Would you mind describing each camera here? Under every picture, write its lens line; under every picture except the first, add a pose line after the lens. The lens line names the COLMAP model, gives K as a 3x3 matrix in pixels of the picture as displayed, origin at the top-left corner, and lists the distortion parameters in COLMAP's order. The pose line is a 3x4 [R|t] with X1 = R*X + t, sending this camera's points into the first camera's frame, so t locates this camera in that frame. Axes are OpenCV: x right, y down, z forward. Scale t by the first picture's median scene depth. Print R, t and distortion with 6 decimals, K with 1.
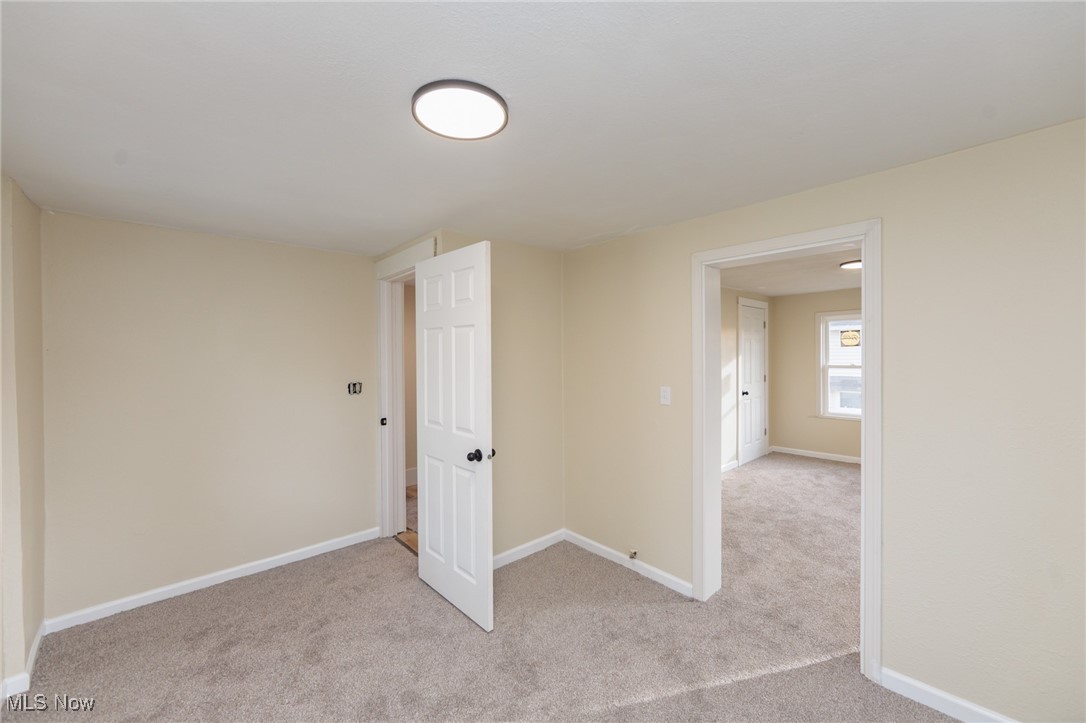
lens RADIAL K [[428.4, 0, 540.5], [0, 428.4, 360.1], [0, 0, 1]] dist [0.001402, 0.000002]
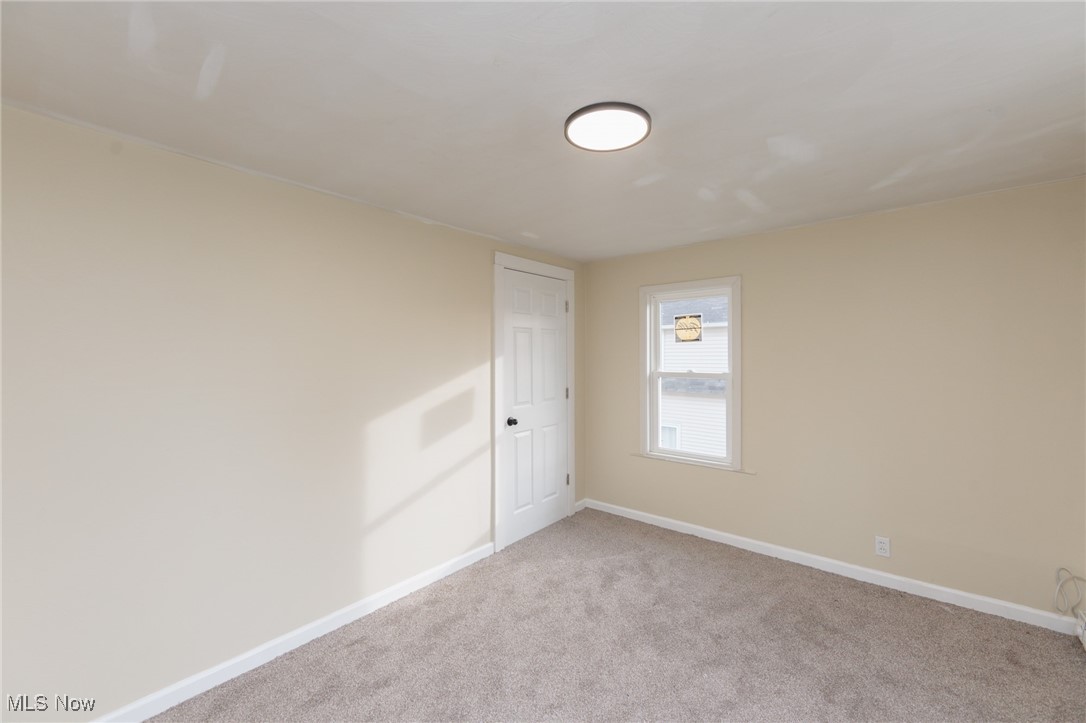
lens RADIAL K [[428.4, 0, 547.2], [0, 428.4, 356.6], [0, 0, 1]] dist [0.001402, 0.000002]
pose [[0.989879, 0.003335, 0.141873, 0.436505], [-0.002028, 0.999954, -0.009352, -0.004265], [-0.141898, 0.008969, 0.989841, 0.419742]]
